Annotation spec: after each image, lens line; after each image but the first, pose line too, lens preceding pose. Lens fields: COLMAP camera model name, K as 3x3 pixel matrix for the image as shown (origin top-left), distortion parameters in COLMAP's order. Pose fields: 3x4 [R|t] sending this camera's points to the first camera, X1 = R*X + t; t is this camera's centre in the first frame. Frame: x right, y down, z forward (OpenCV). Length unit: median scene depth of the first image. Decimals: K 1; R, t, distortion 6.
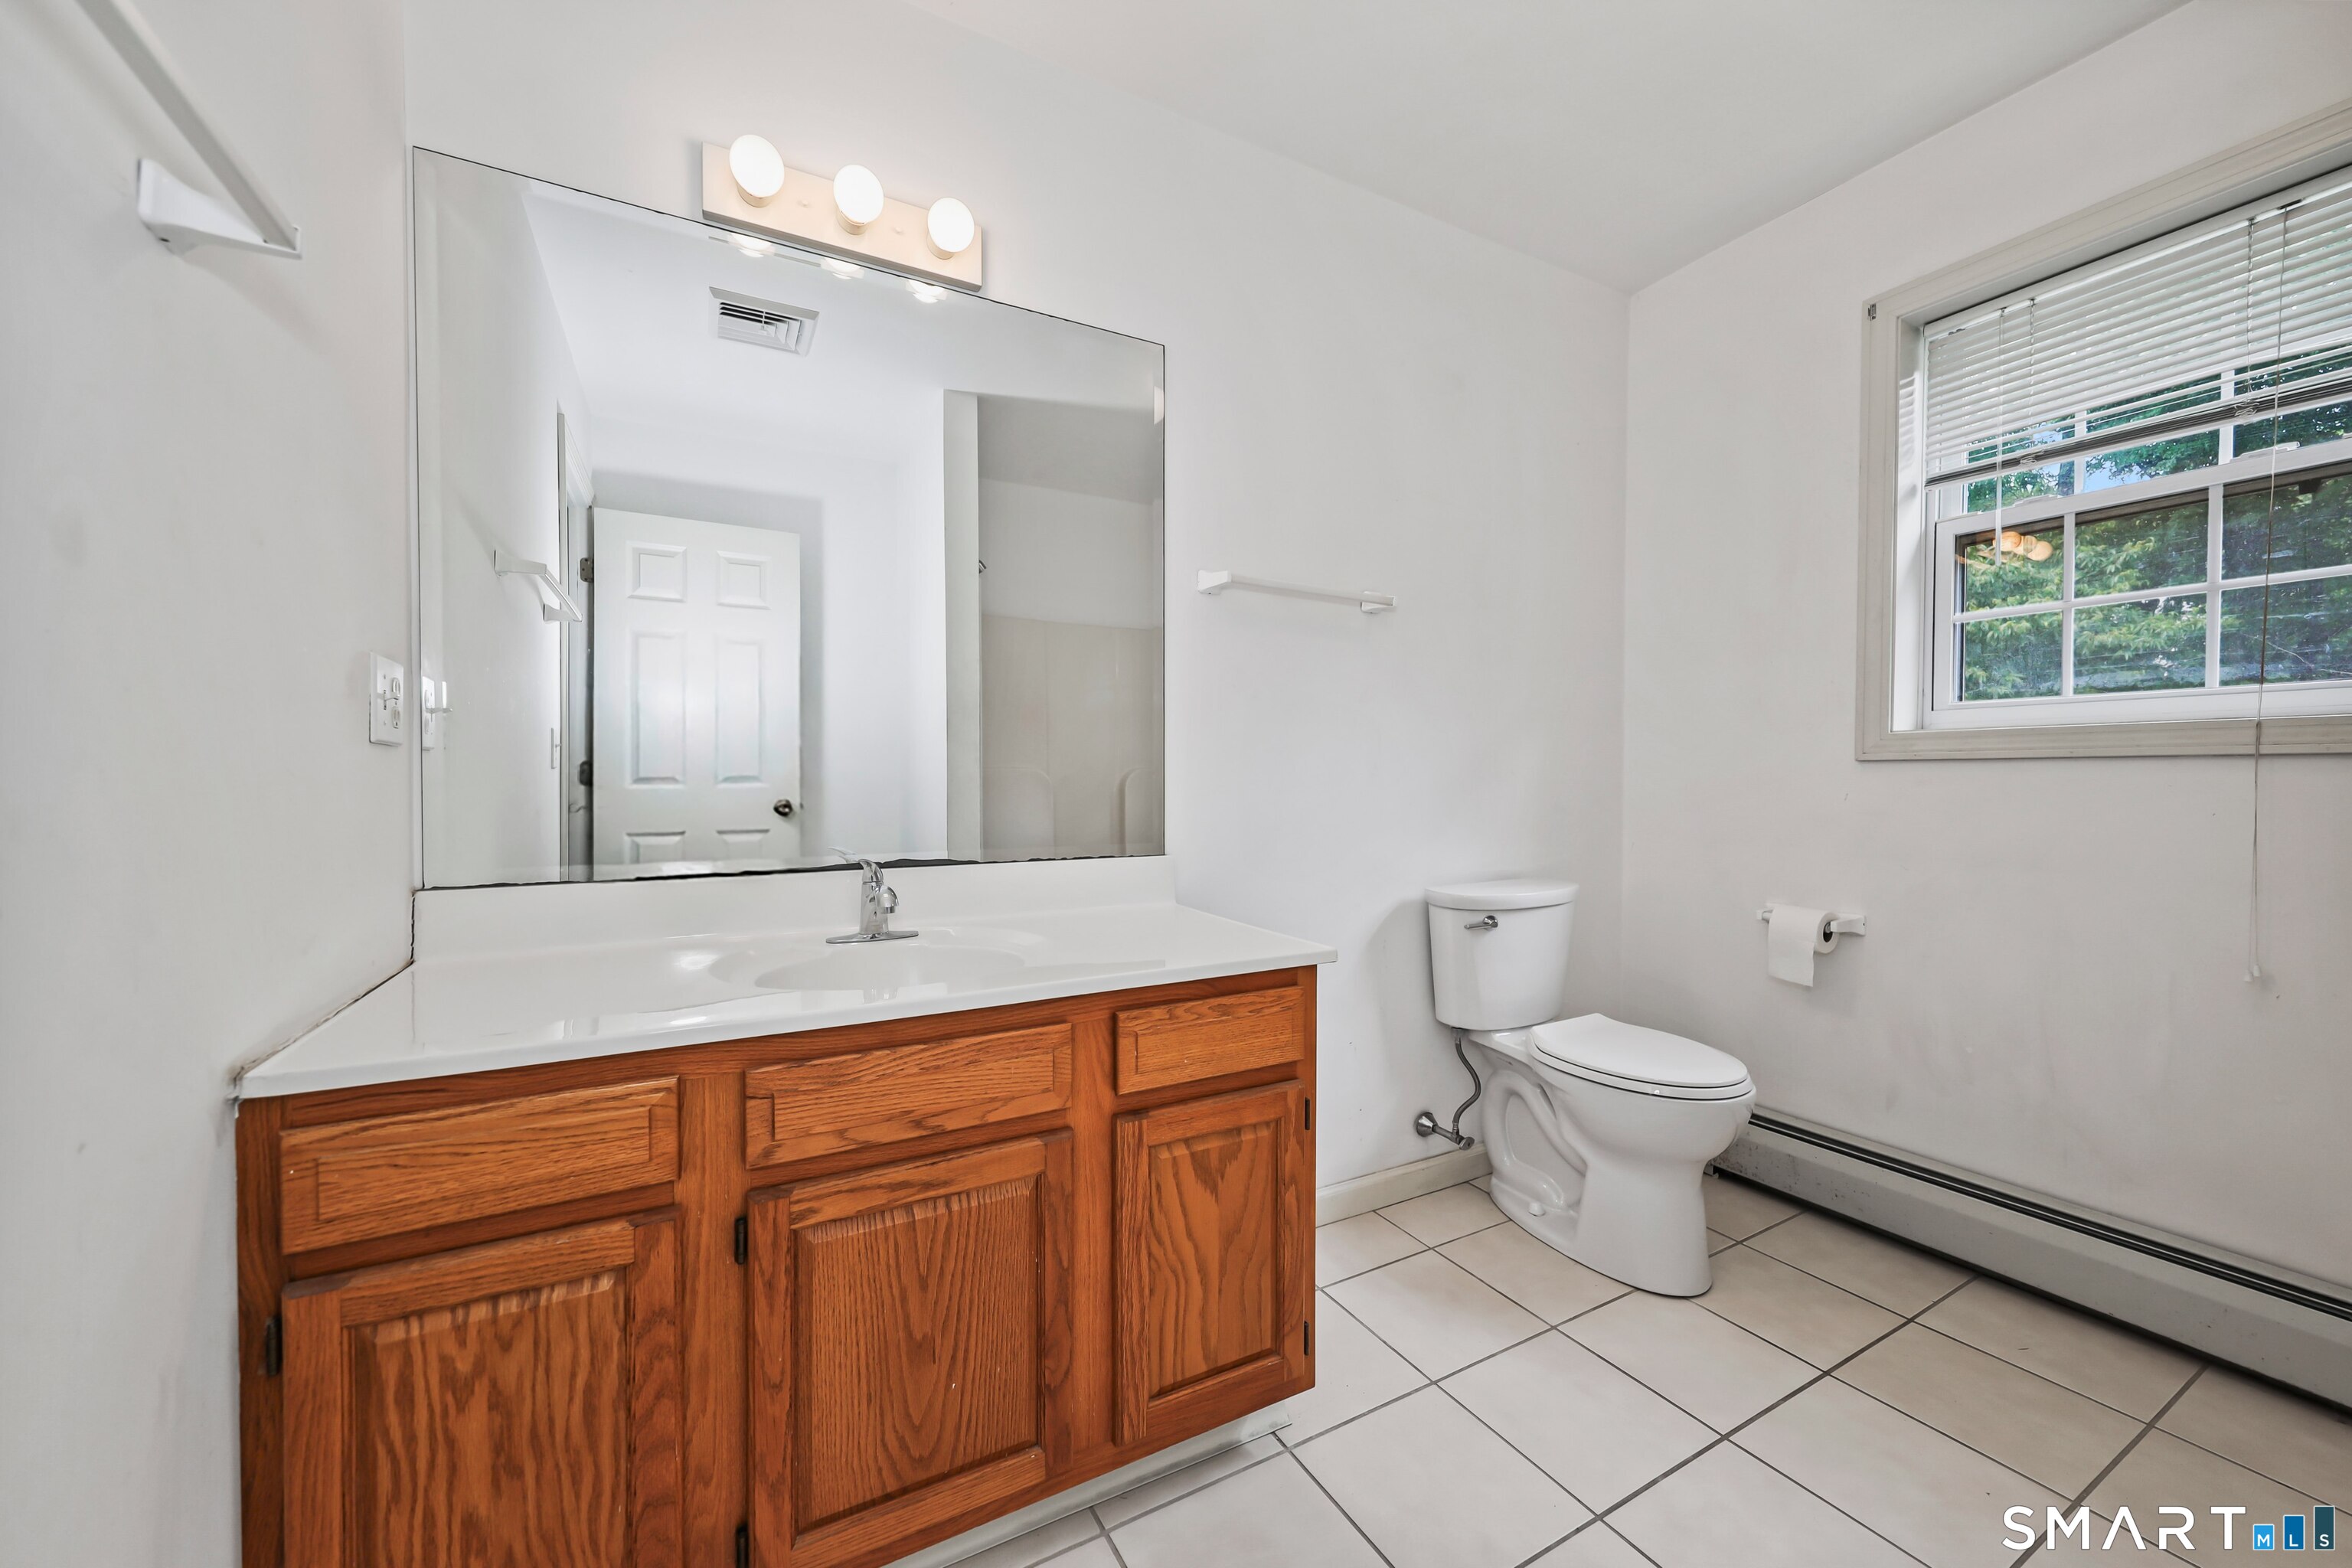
lens RADIAL K [[873.3, 0, 1175.3], [0, 873.3, 786.3], [0, 0, 1]] dist [-0.000019, -0.000136]
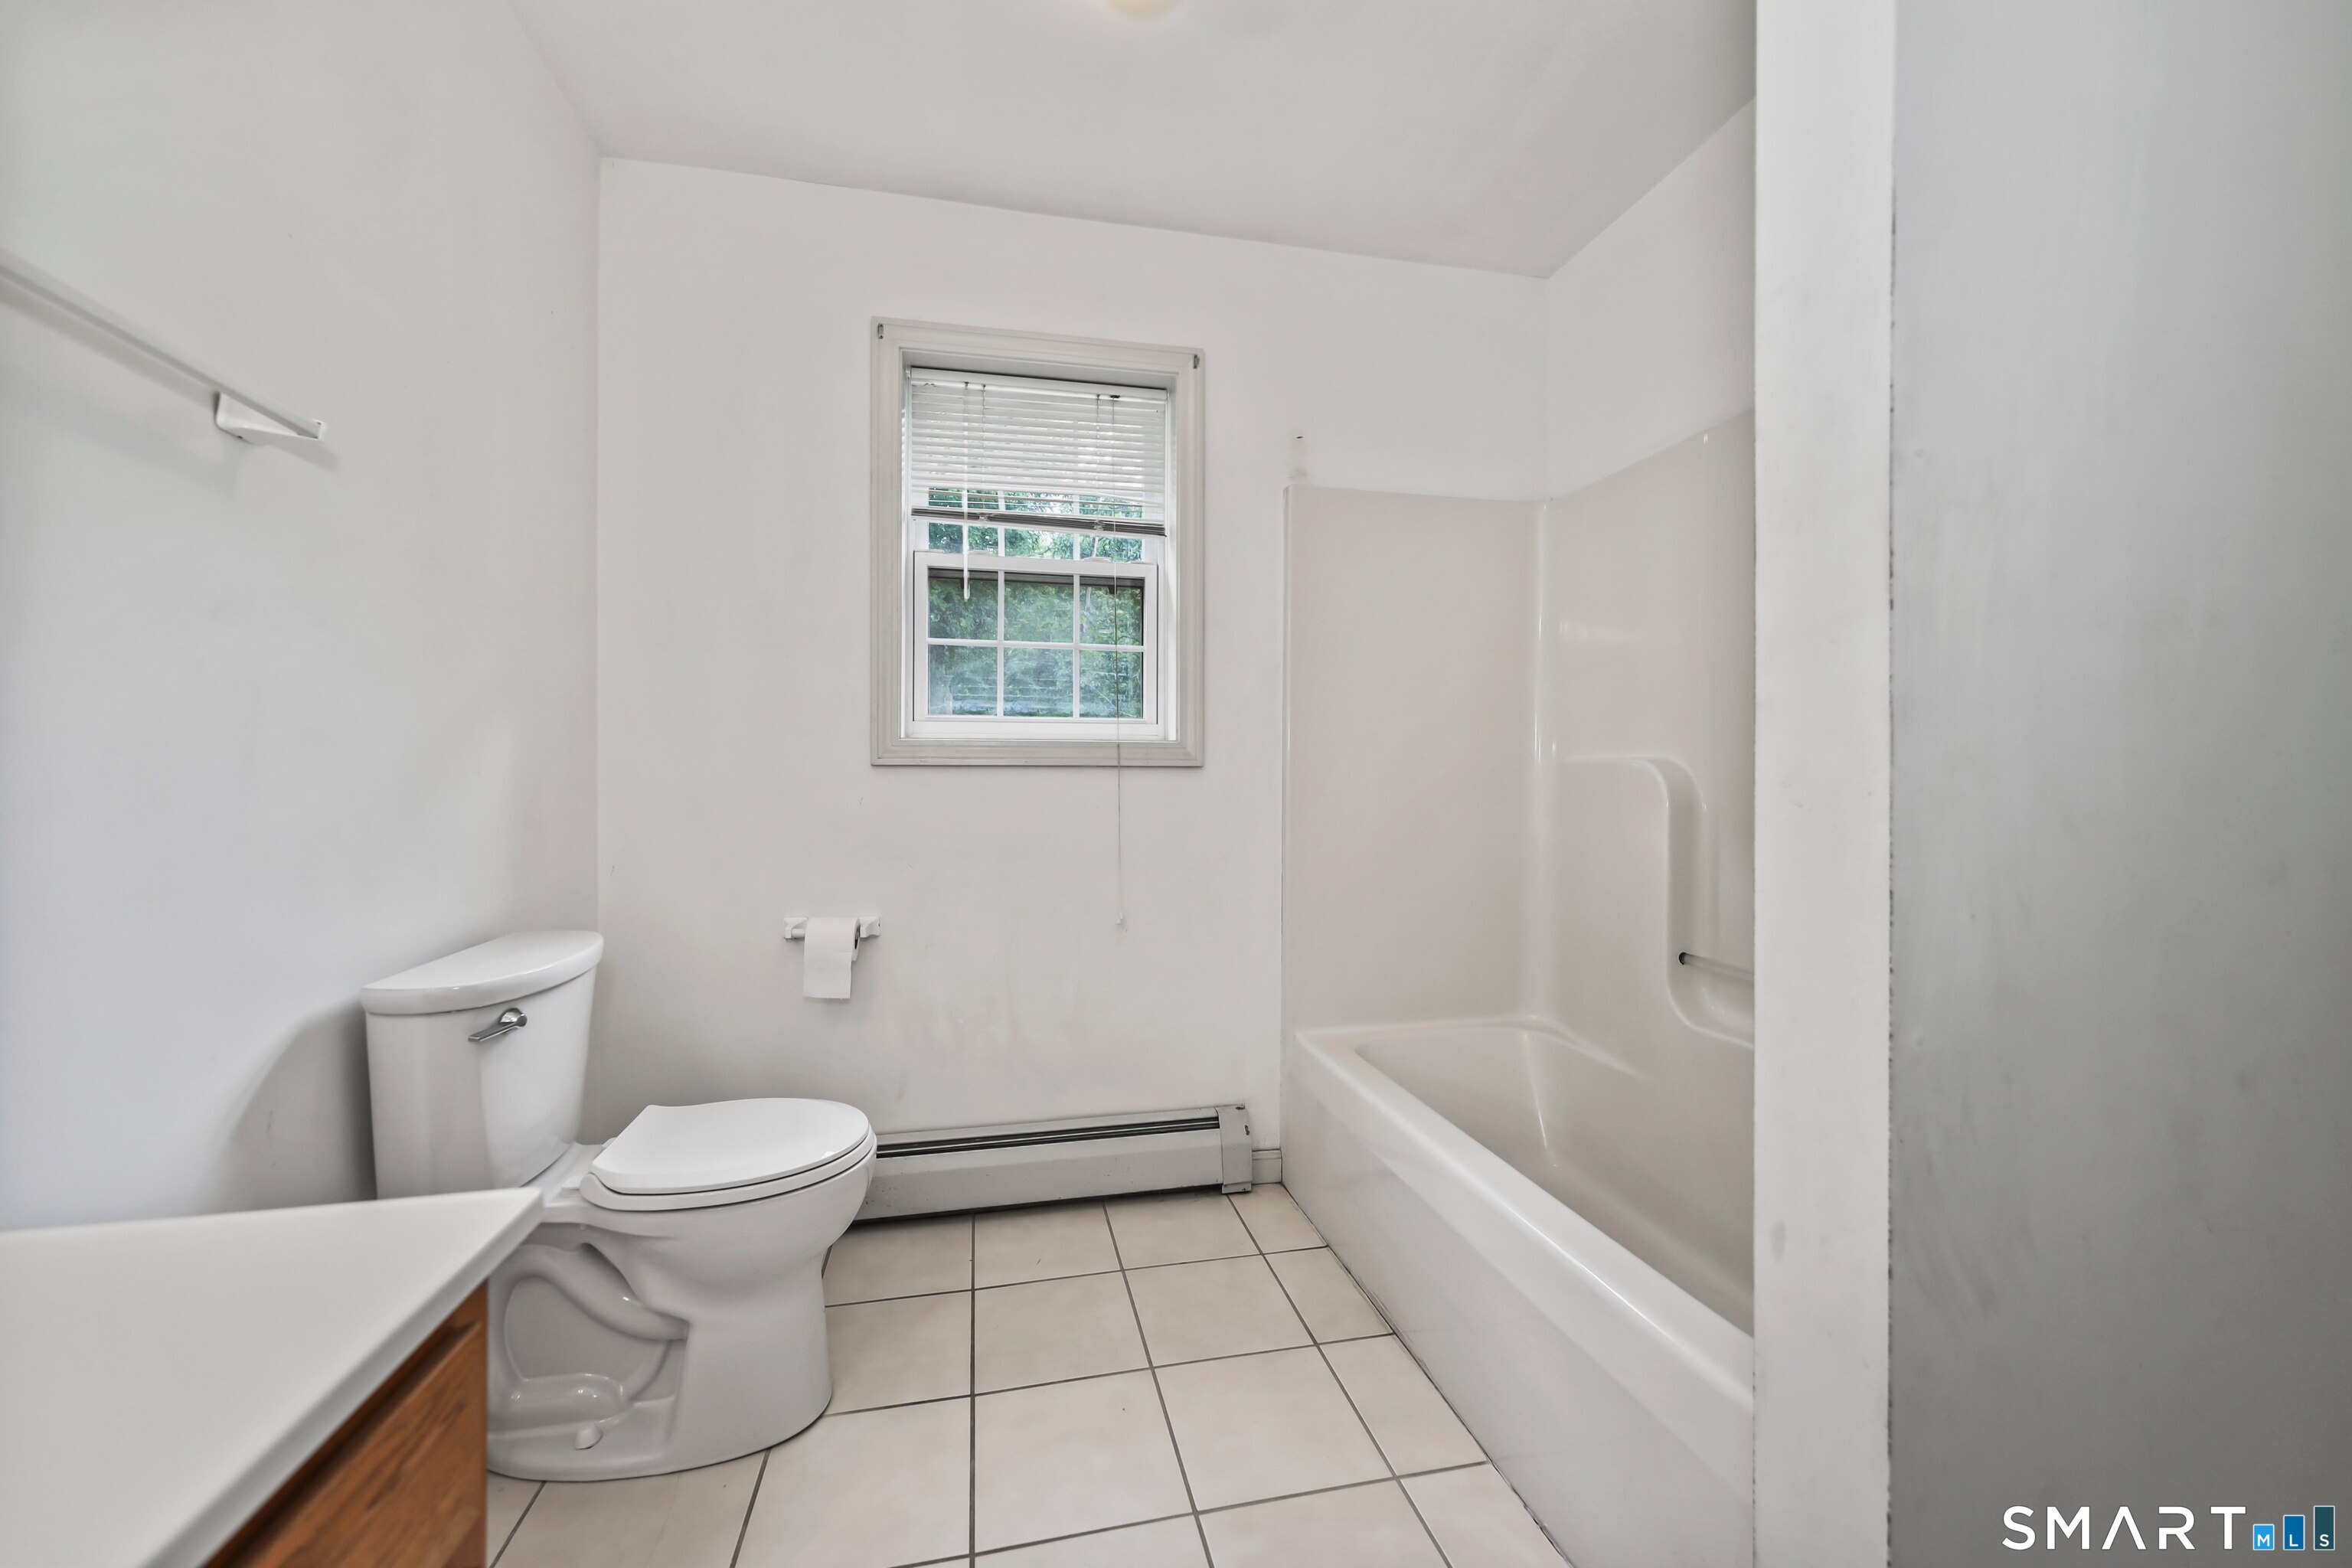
lens RADIAL K [[873.3, 0, 1172.0], [0, 873.3, 778.7], [0, 0, 1]] dist [-0.000019, -0.000136]
pose [[0.285223, -0.000162, 0.958461, -0.097199], [0.007435, 0.999970, -0.002044, -0.009338], [-0.958432, 0.007709, 0.285216, 0.392243]]
